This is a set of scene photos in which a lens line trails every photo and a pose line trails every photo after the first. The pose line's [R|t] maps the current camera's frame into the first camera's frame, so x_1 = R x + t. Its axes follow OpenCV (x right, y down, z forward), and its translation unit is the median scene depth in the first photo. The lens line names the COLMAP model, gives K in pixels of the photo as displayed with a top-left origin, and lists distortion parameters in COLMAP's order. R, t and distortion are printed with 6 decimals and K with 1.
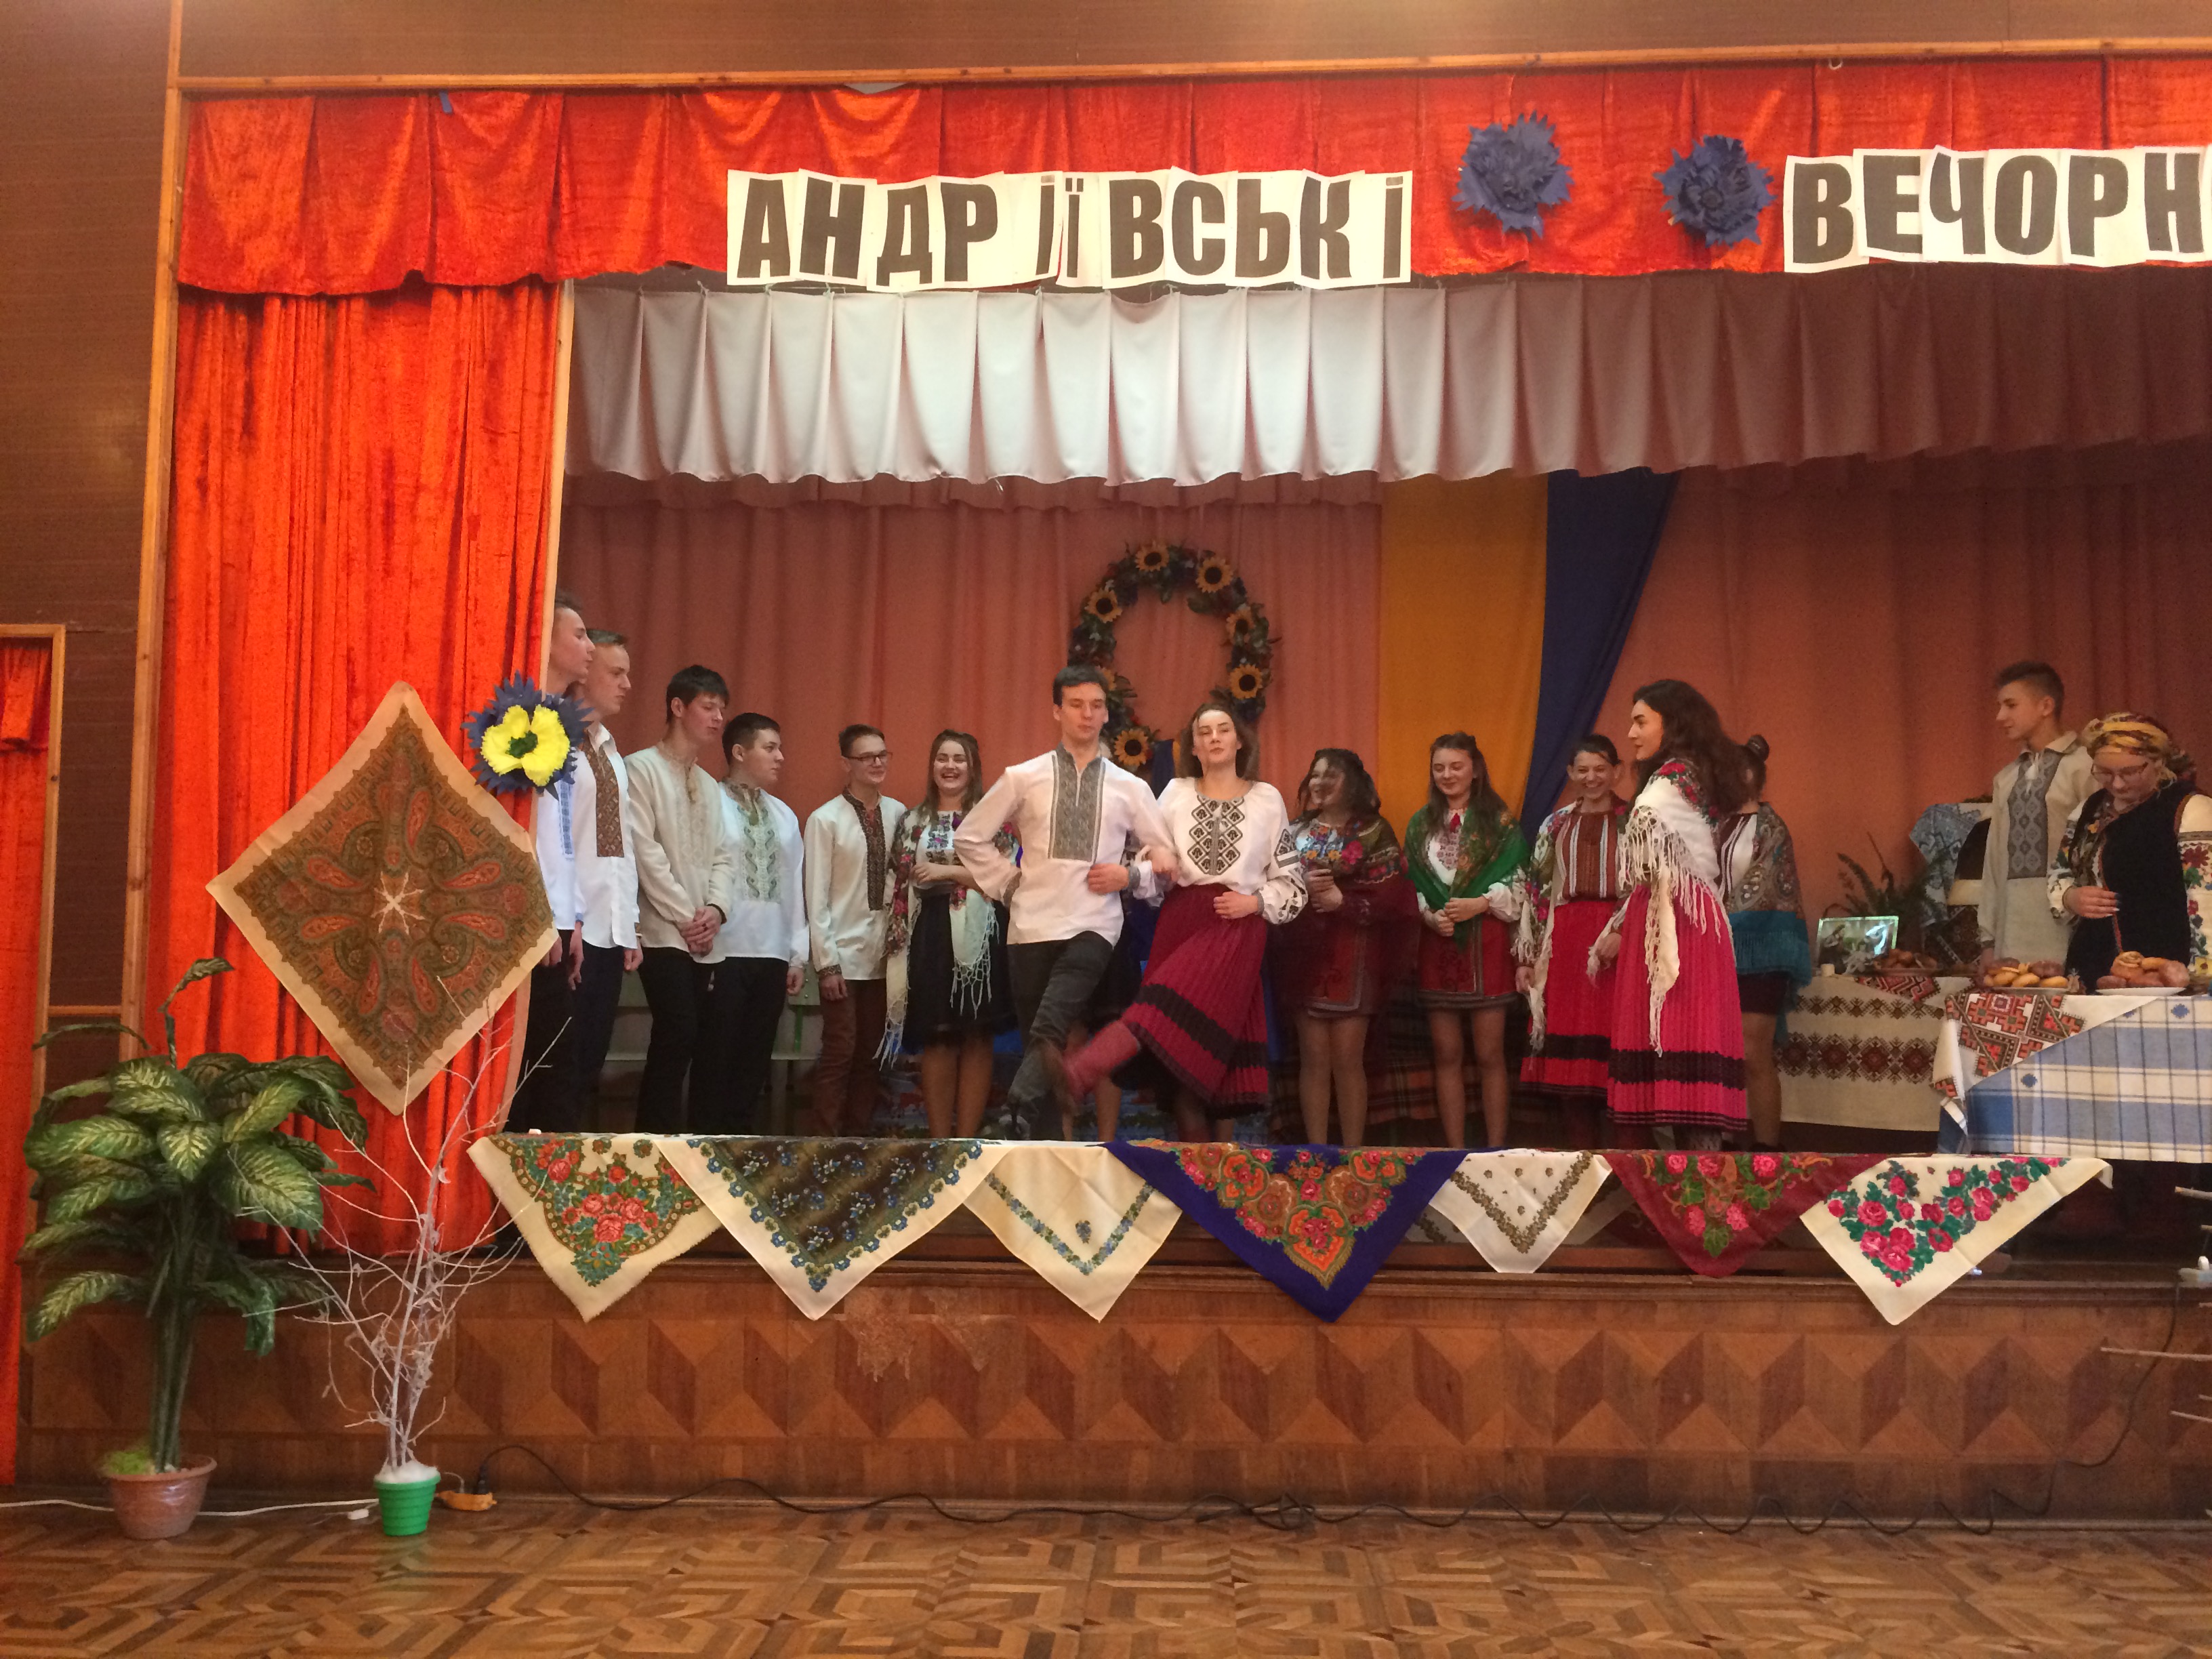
lens RADIAL K [[1893.3, 0, 1111.4], [0, 1893.3, 836.4], [0, 0, 1]] dist [0.080062, -0.129969]
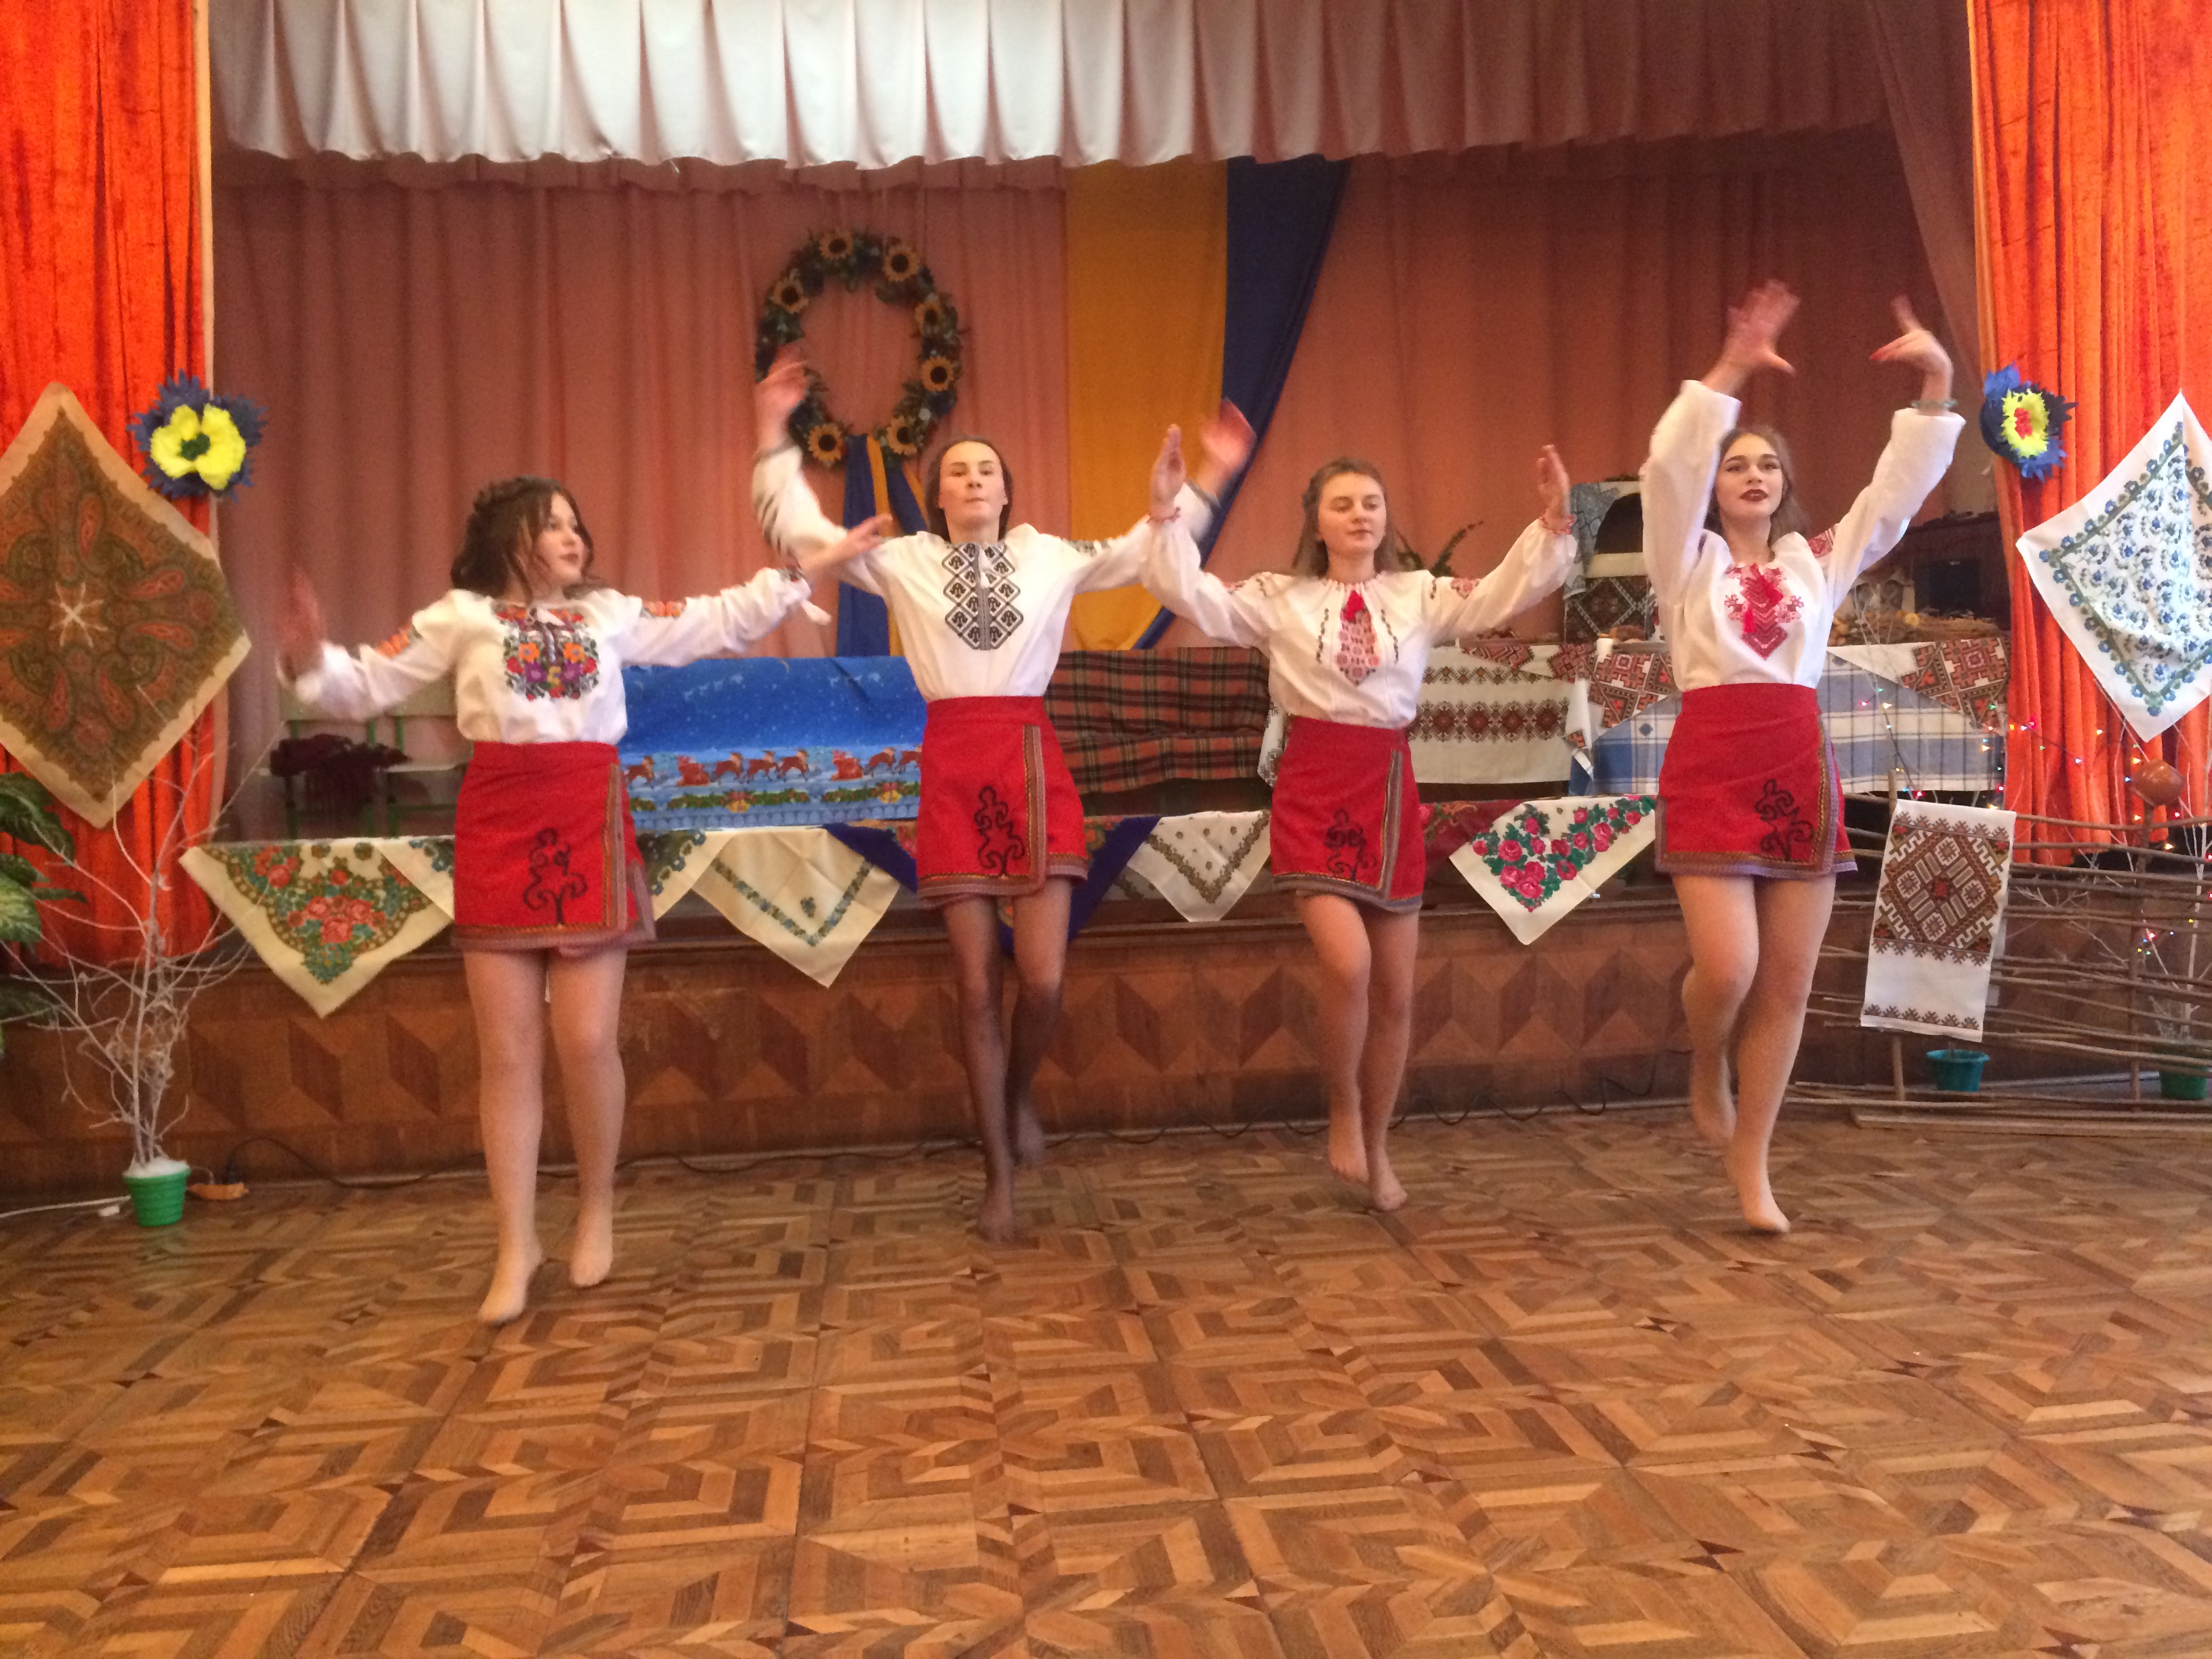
lens RADIAL K [[1893.3, 0, 1112.8], [0, 1893.3, 839.1], [0, 0, 1]] dist [0.080062, -0.129969]
pose [[0.986703, -0.049197, 0.154912, -0.009263], [0.024077, 0.986817, 0.160037, 0.004031], [-0.160743, -0.154179, 0.974880, -0.058657]]
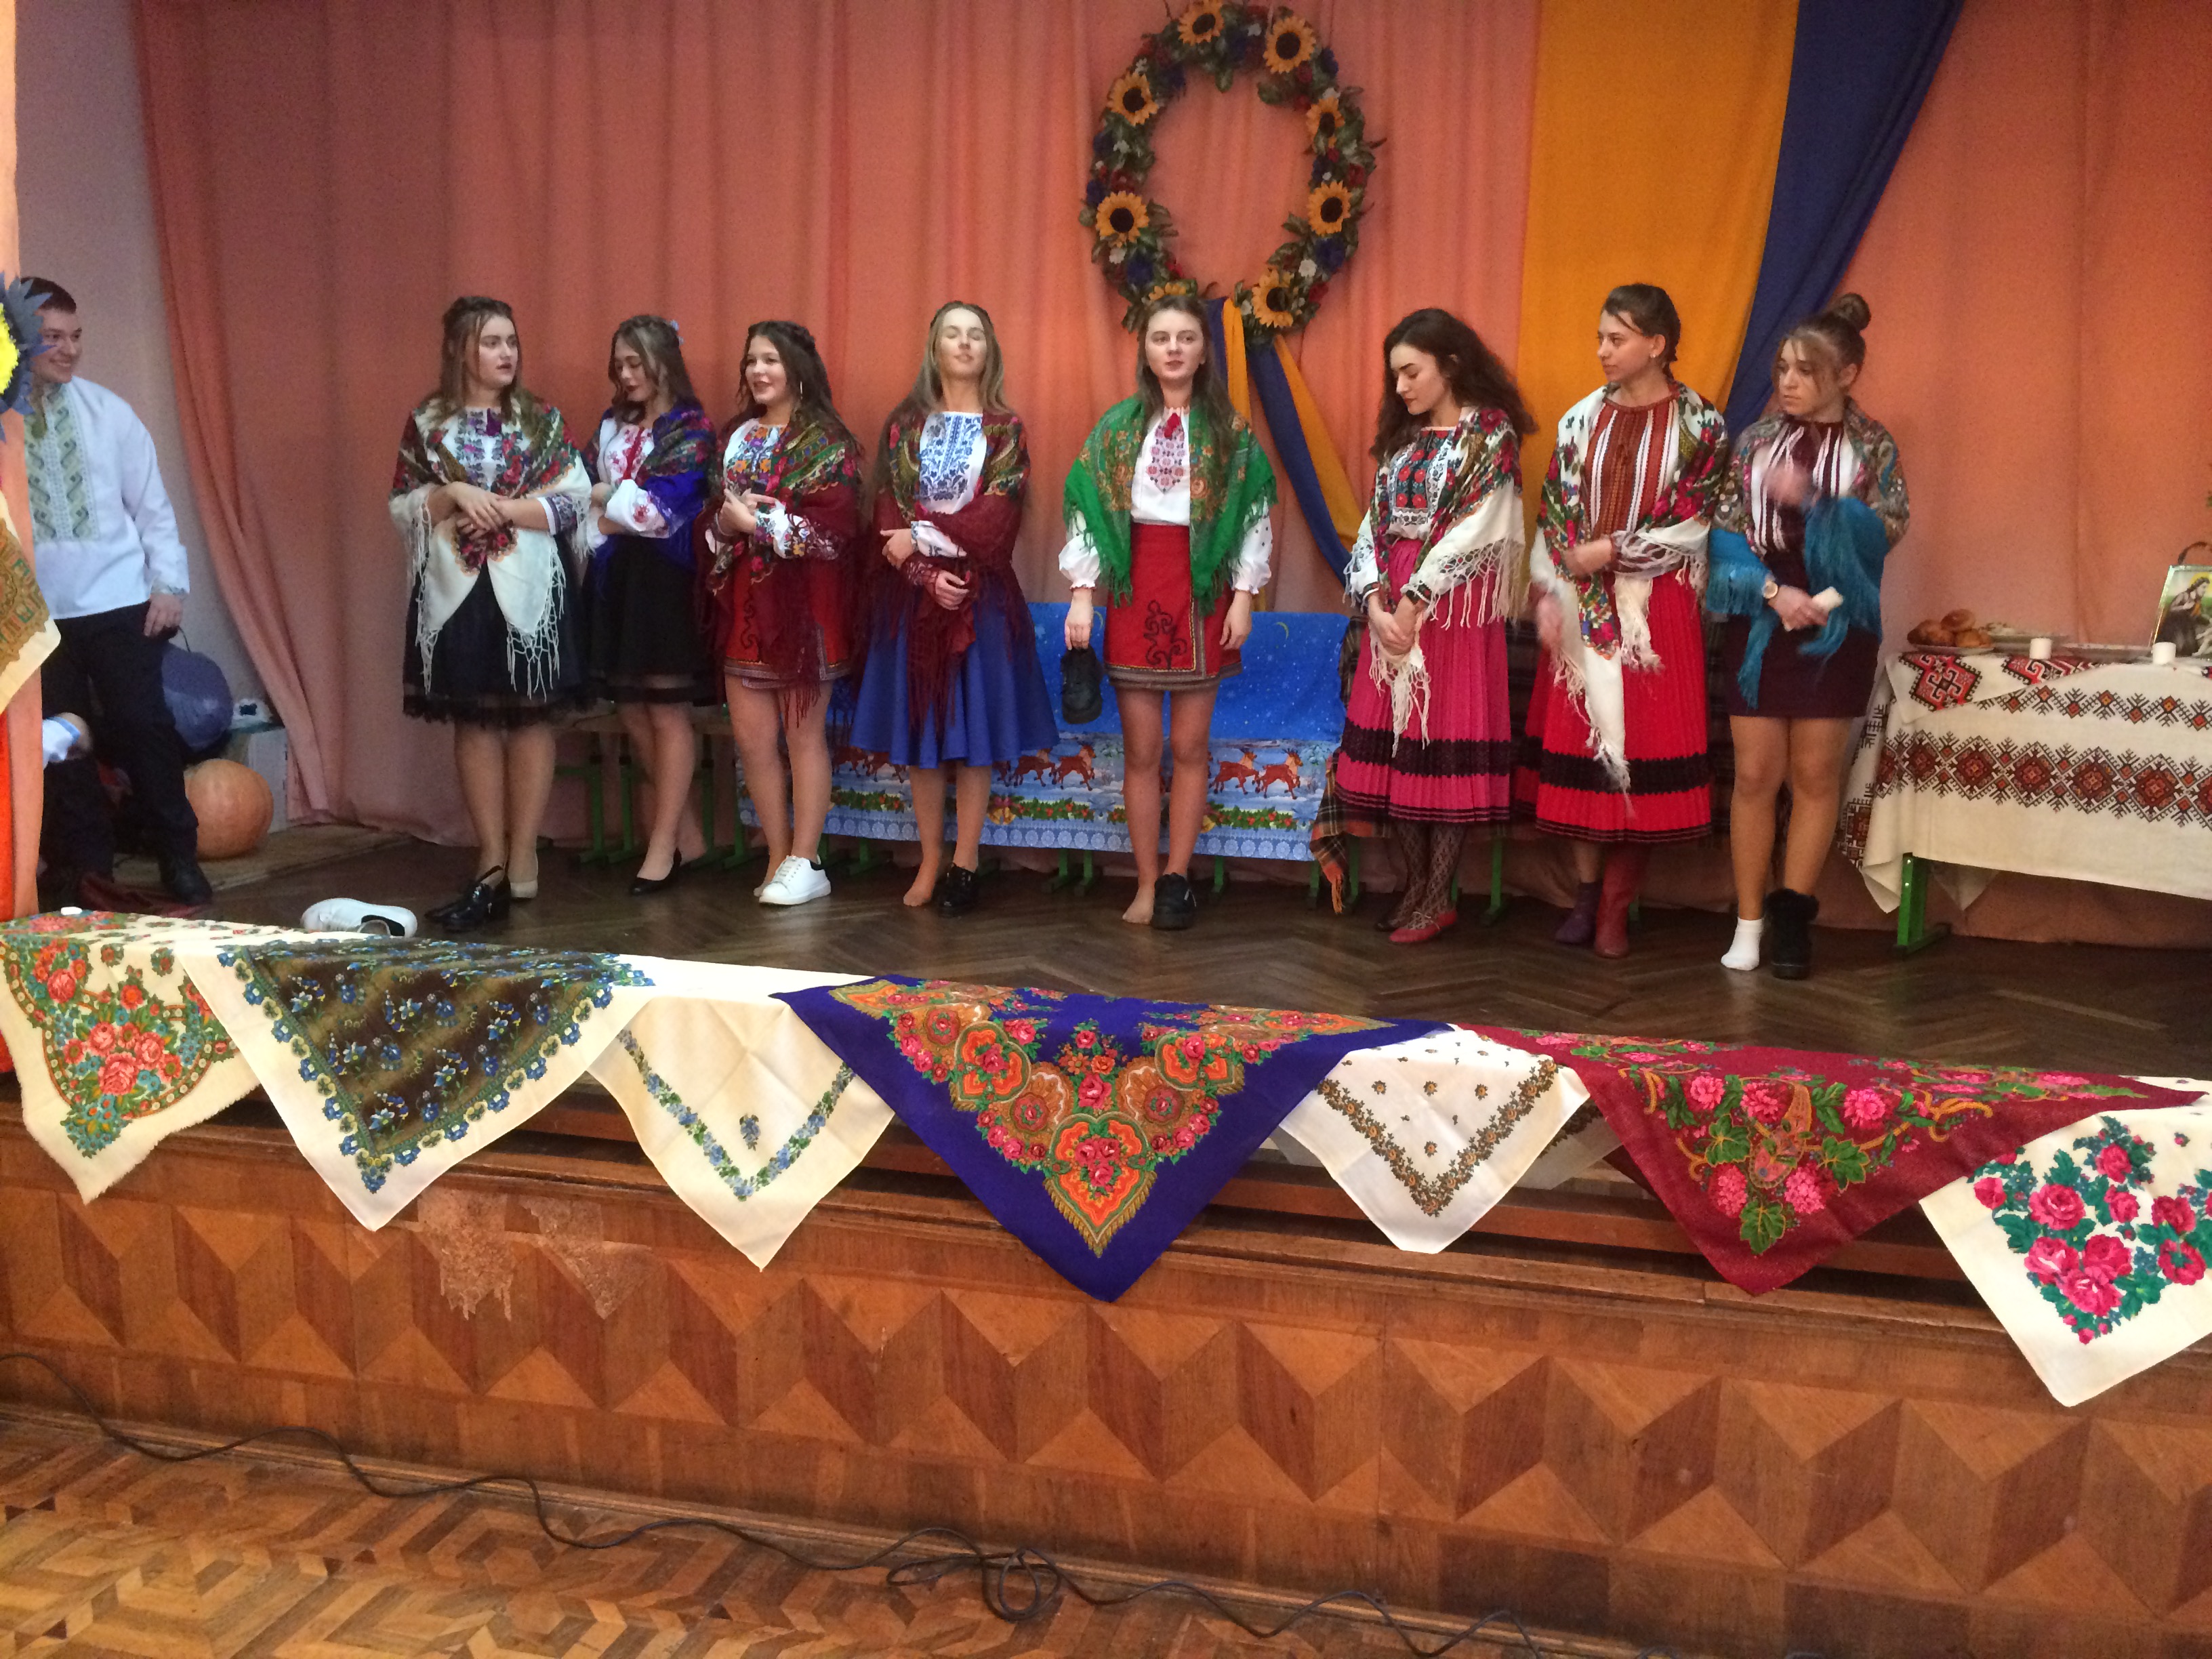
lens RADIAL K [[1893.3, 0, 1116.6], [0, 1893.3, 832.2], [0, 0, 1]] dist [0.080062, -0.129969]
pose [[0.979691, 0.037378, -0.197001, 0.229061], [0.010676, 0.971355, 0.237393, -0.042687], [0.200231, -0.234674, 0.951228, 0.428878]]
